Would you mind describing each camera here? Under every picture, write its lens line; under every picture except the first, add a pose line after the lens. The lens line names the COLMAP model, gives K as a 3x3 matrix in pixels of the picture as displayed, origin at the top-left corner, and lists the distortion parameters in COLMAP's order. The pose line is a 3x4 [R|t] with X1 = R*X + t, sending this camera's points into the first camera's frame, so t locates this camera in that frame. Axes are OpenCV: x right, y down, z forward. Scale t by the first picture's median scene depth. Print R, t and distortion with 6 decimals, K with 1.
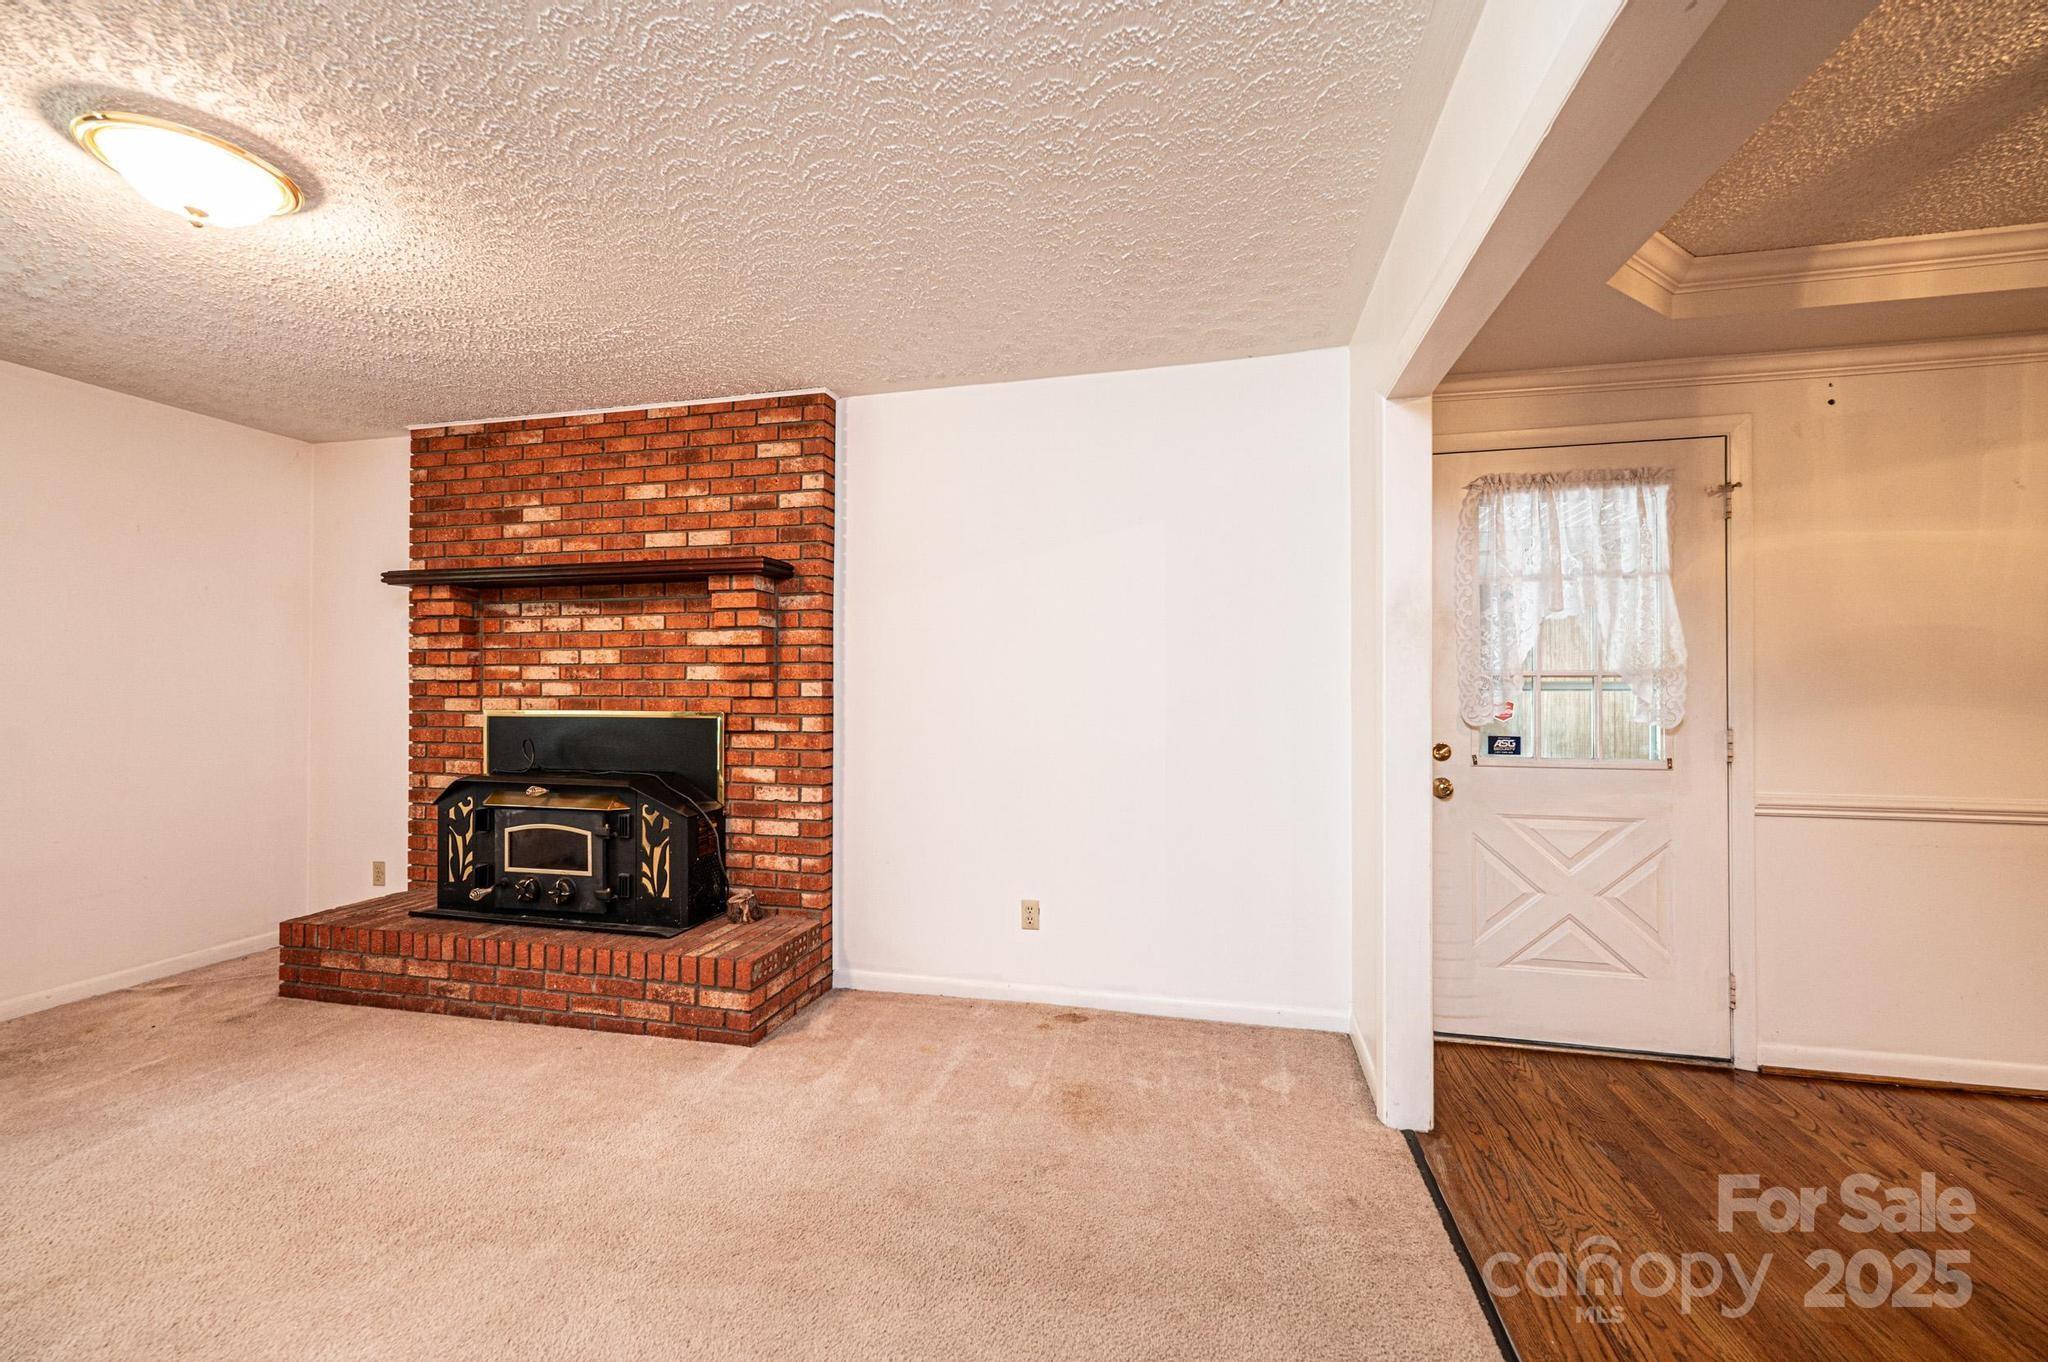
lens RADIAL K [[810.7, 0, 1015.5], [0, 810.7, 683.0], [0, 0, 1]] dist [-0.003192, -0.000303]
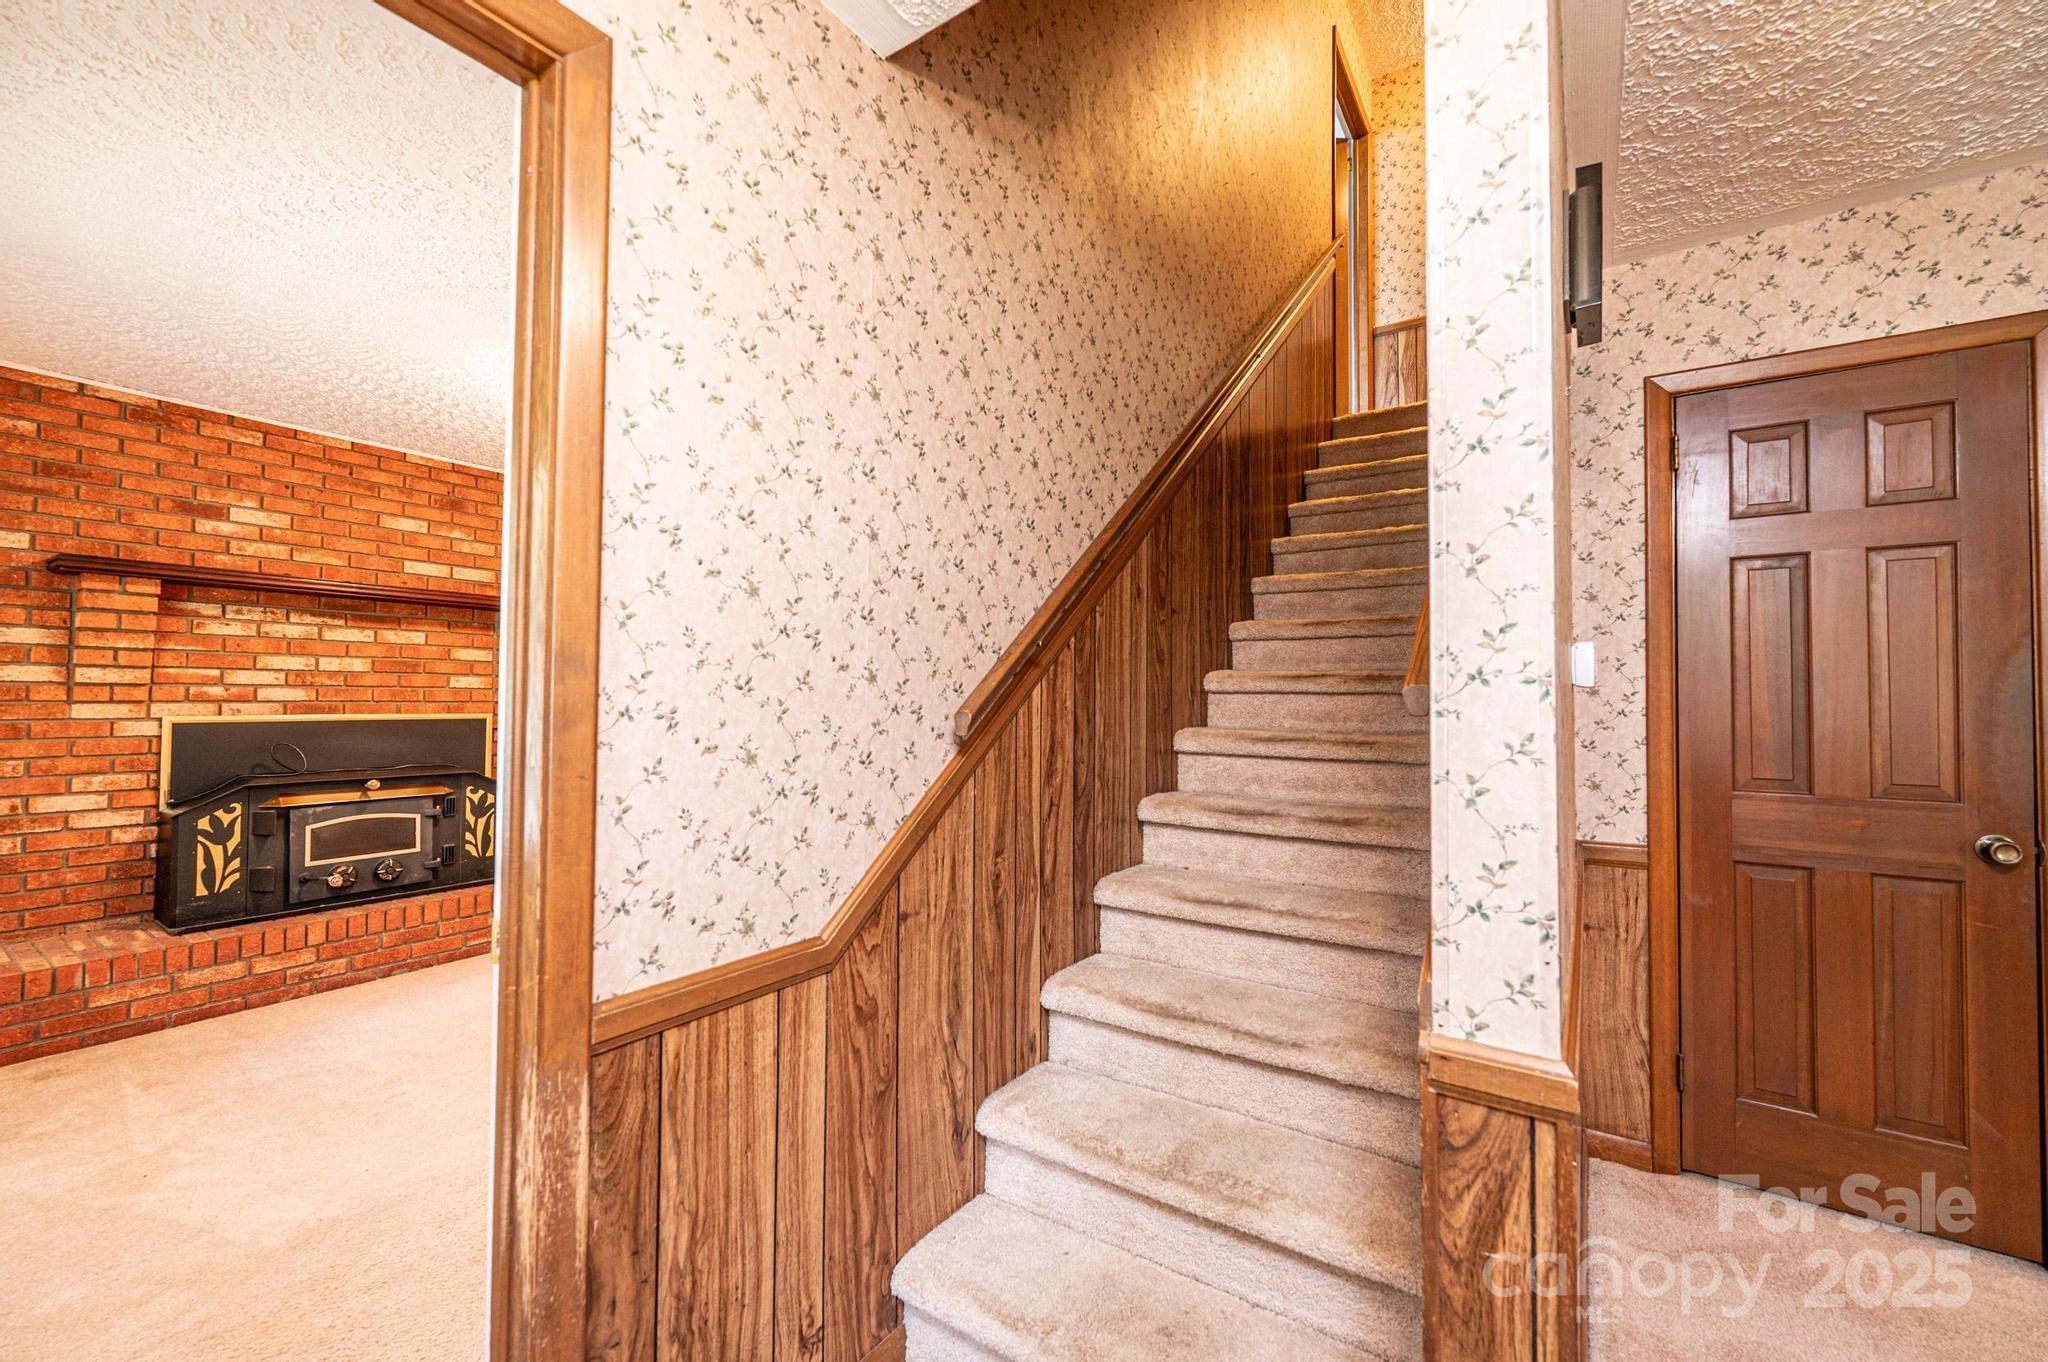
lens RADIAL K [[810.7, 0, 1015.5], [0, 810.7, 683.0], [0, 0, 1]] dist [-0.003192, -0.000303]
pose [[0.371227, 0.019889, 0.928329, -1.188680], [-0.014445, 0.999773, -0.015643, -0.004069], [-0.928430, -0.007603, 0.371431, -0.237038]]
